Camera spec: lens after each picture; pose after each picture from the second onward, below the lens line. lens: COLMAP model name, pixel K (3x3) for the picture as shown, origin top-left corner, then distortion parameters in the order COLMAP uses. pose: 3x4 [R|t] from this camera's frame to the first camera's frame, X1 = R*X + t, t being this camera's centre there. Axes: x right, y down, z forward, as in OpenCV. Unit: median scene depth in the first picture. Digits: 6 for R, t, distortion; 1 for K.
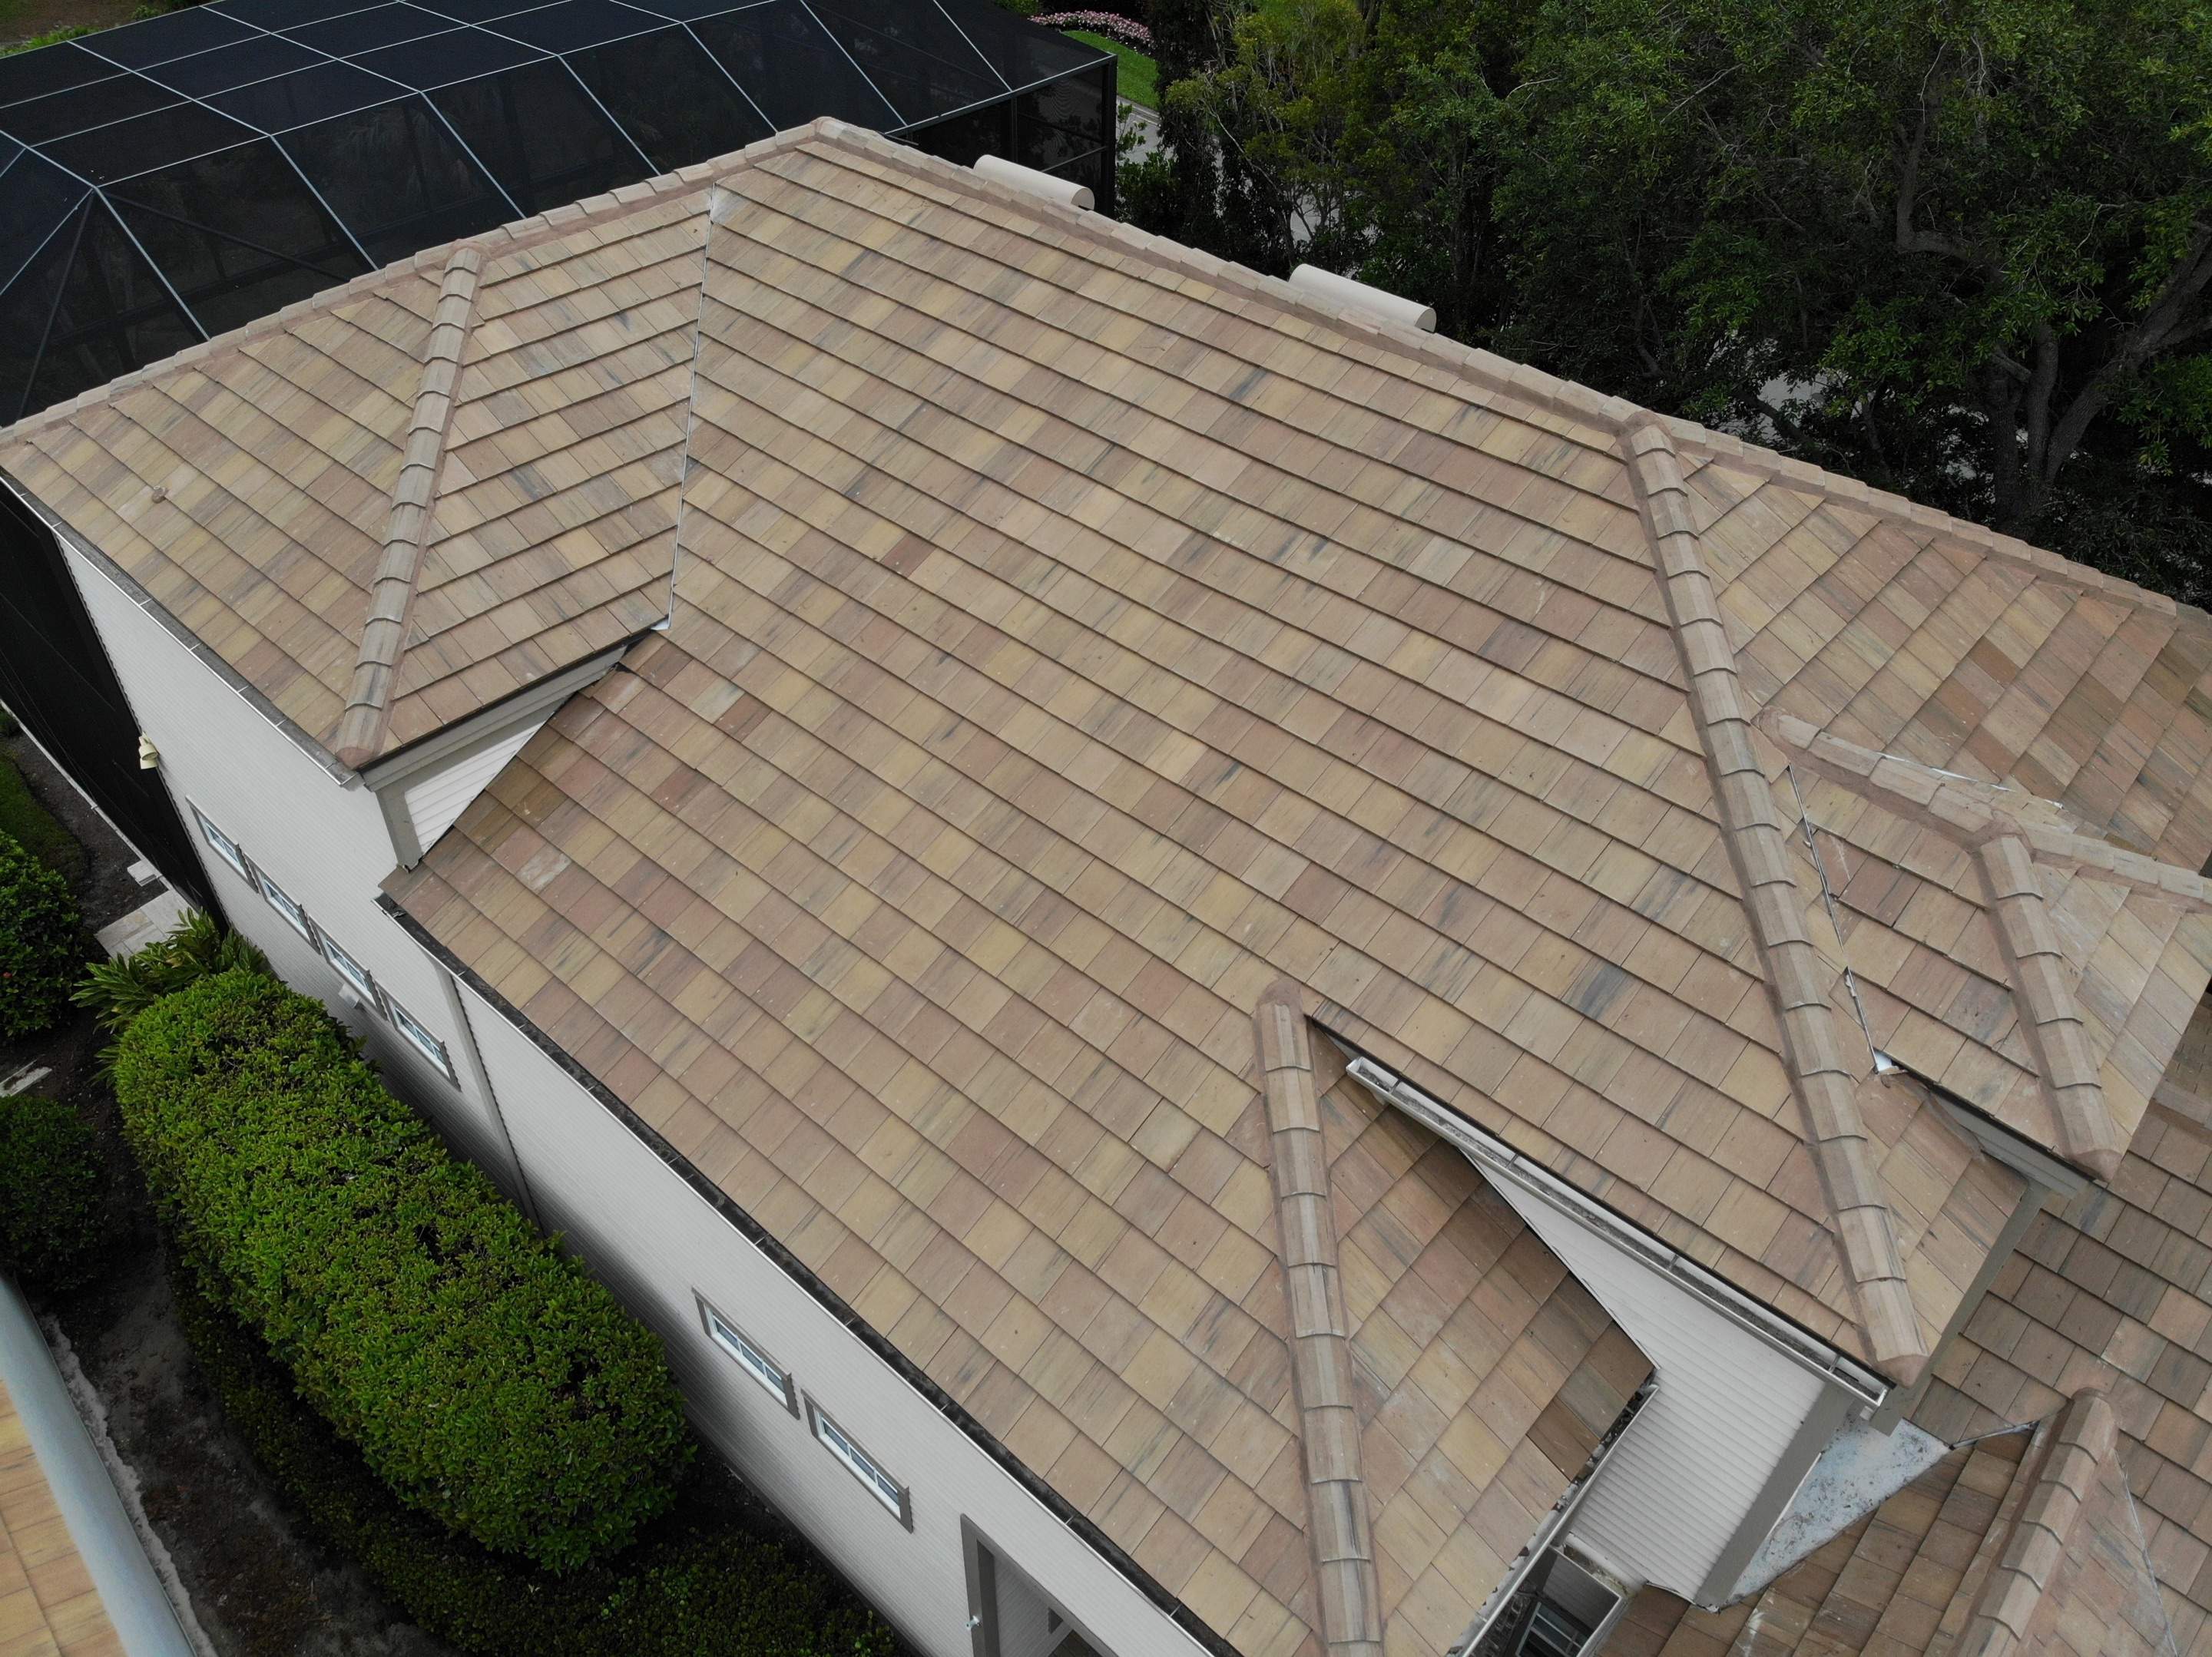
lens RADIAL K [[1618.9, 0, 1106.0], [0, 1618.9, 828.5], [0, 0, 1]] dist [0.154974, -0.327497]
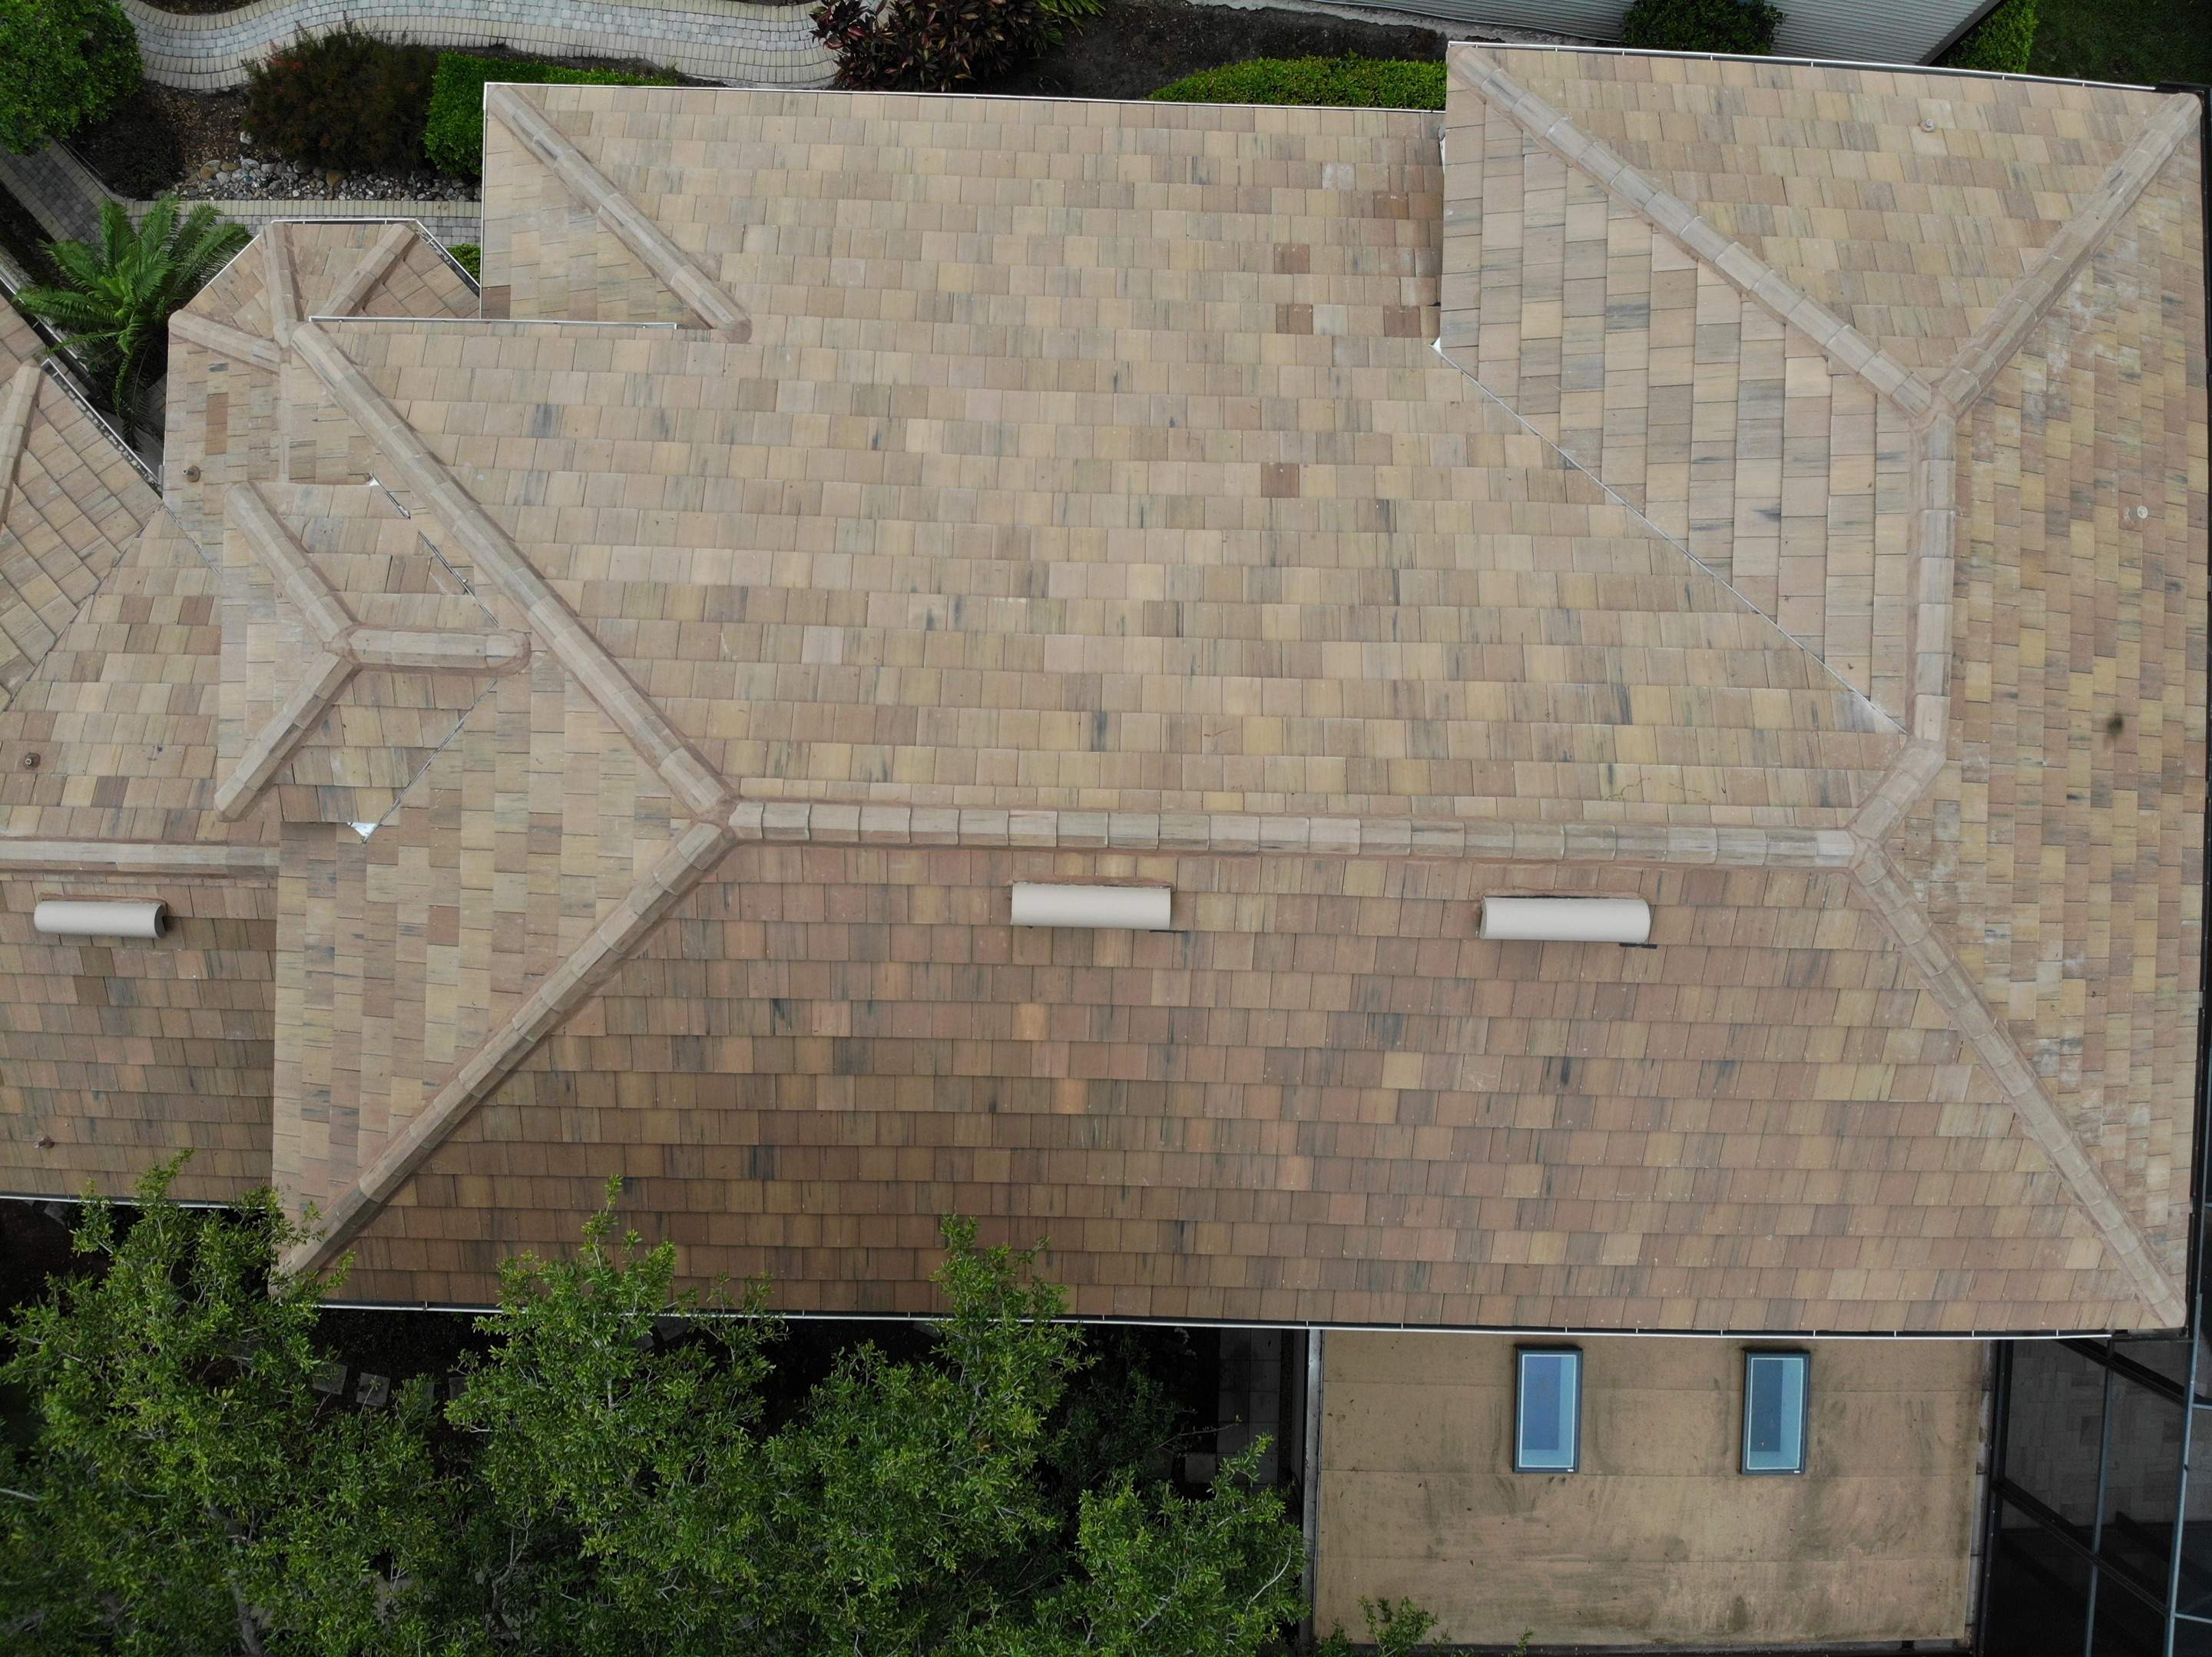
lens RADIAL K [[1574.0, 0, 1095.6], [0, 1574.0, 796.9], [0, 0, 1]] dist [0.136832, -0.280747]
pose [[-0.755862, 0.654060, -0.029632, 0.146314], [-0.454731, -0.491871, 0.742484, -1.034352], [0.471054, 0.574690, 0.669208, 0.362552]]
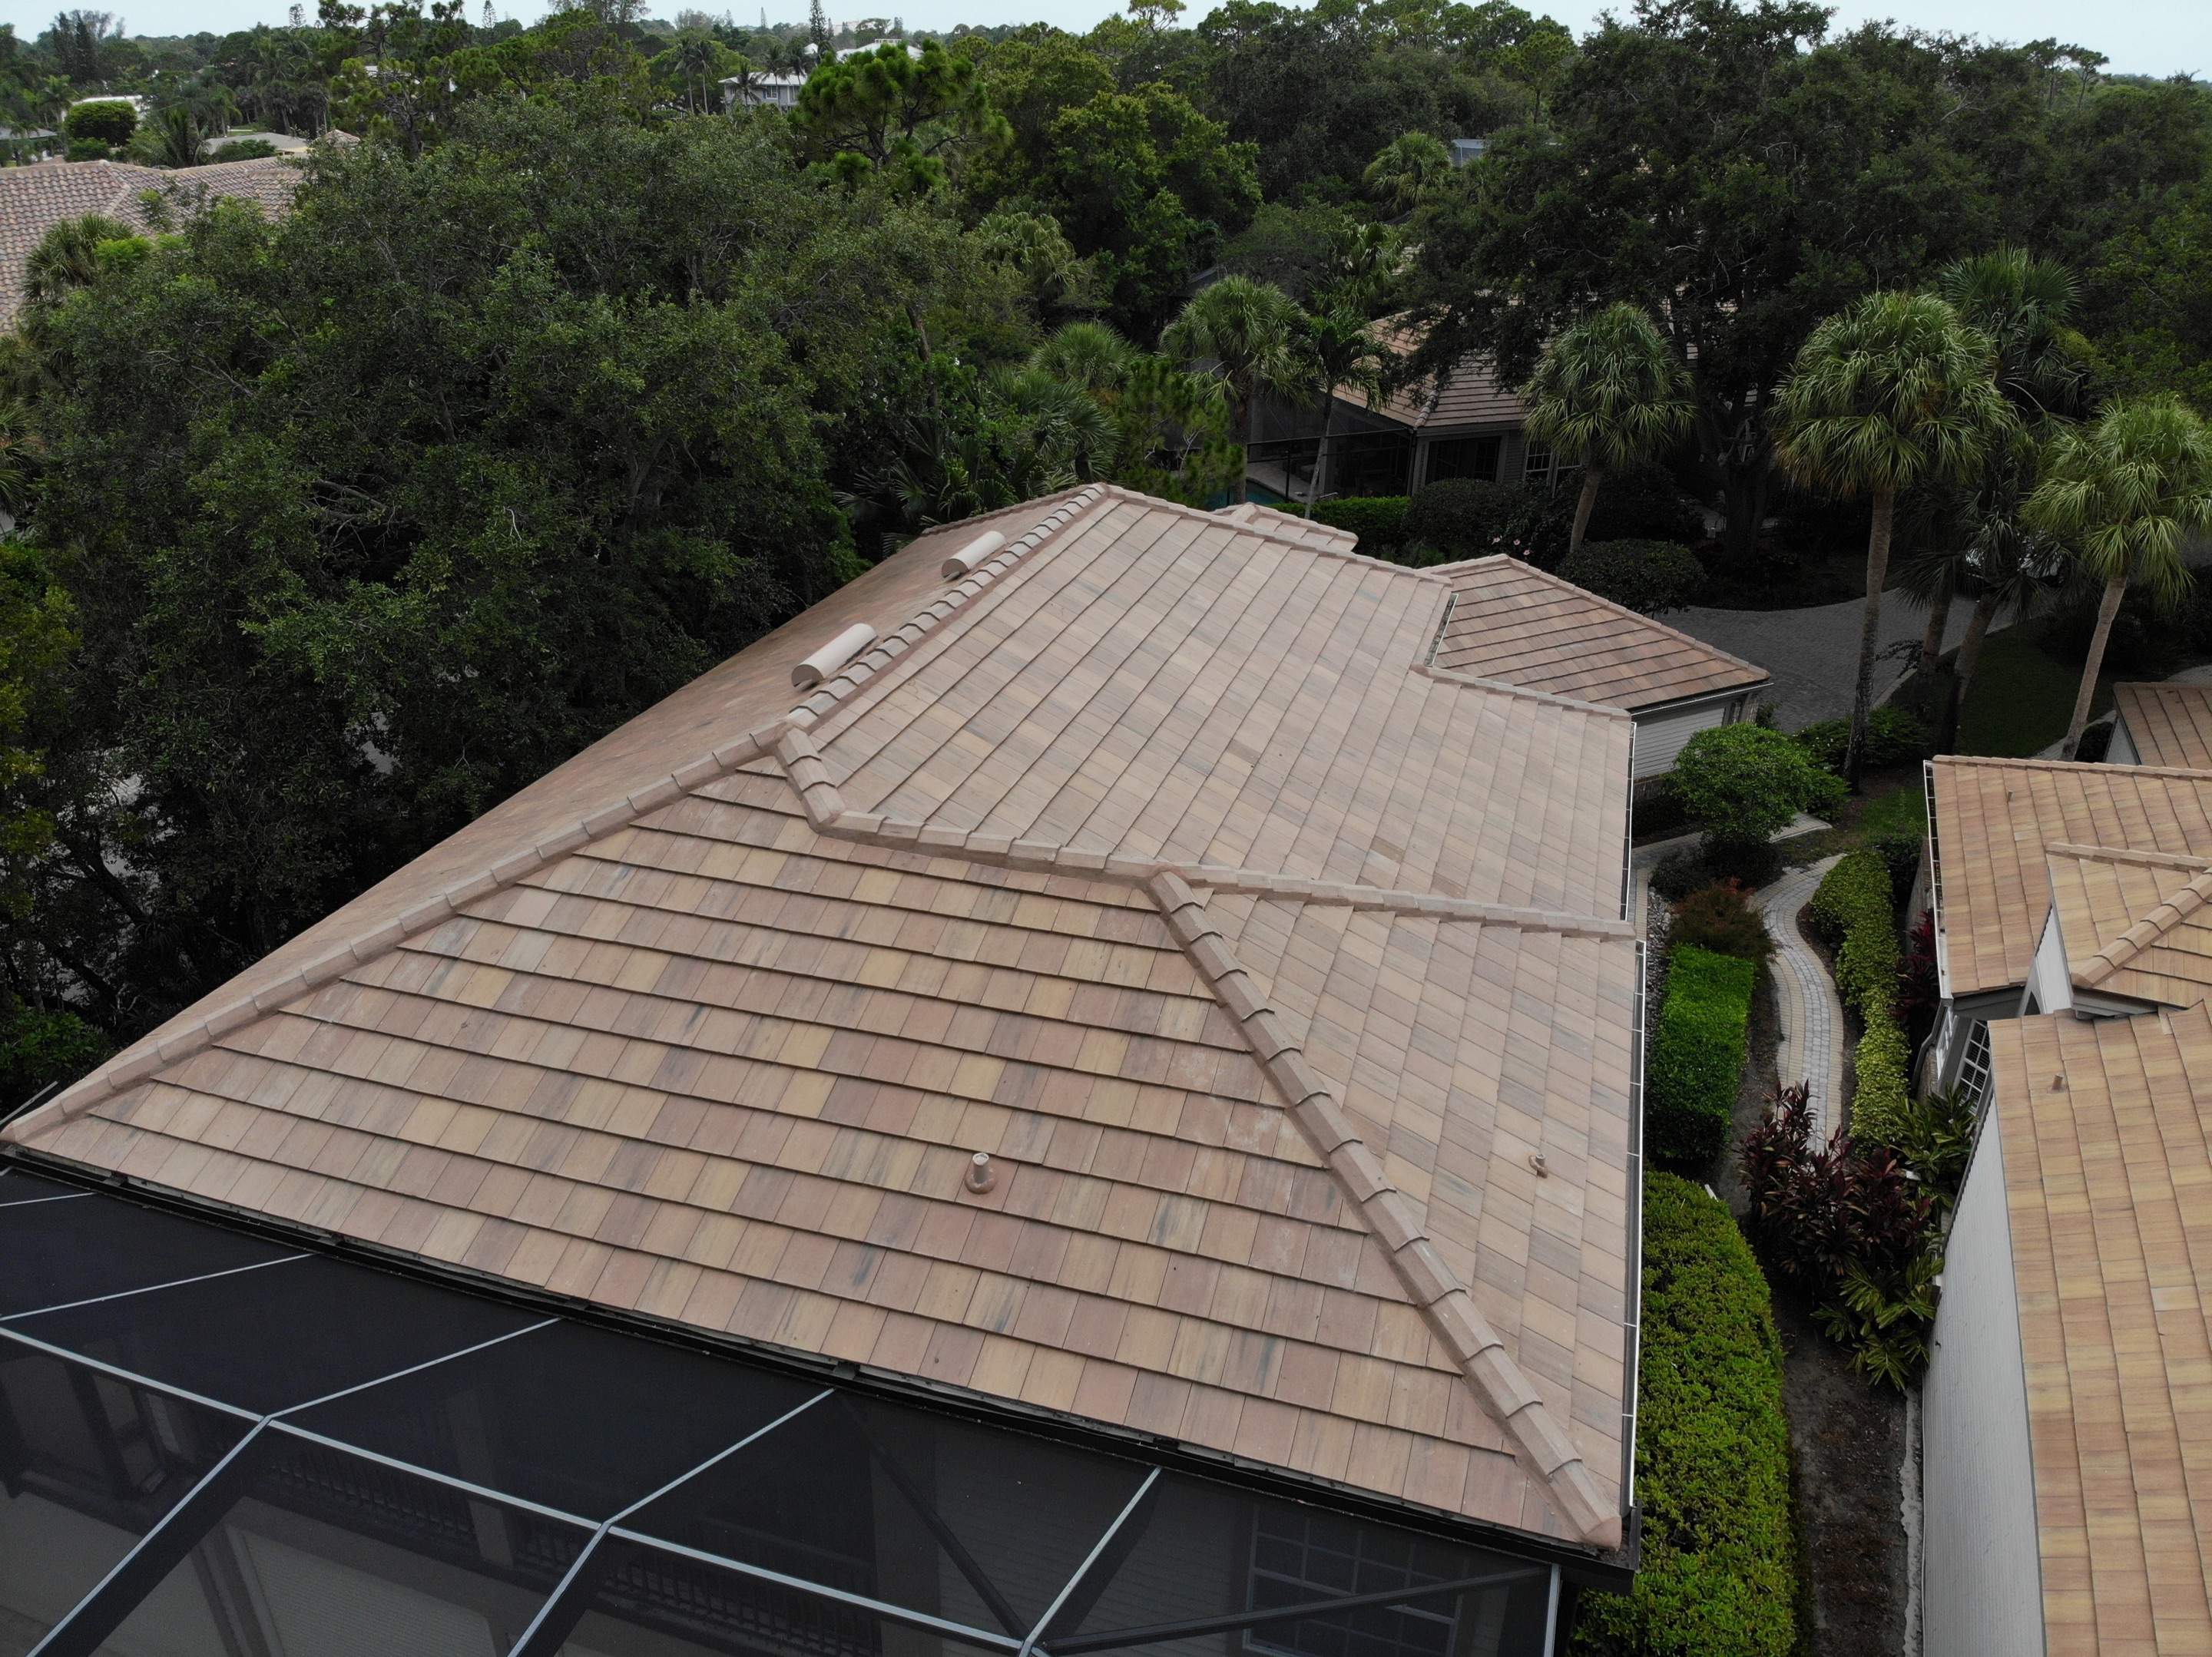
lens RADIAL K [[1618.9, 0, 1106.0], [0, 1618.9, 828.5], [0, 0, 1]] dist [0.154974, -0.327497]
pose [[-0.421509, -0.407409, 0.810153, -1.218247], [0.588753, 0.556548, 0.586195, -1.013073], [-0.689710, 0.724067, 0.005274, 1.148876]]
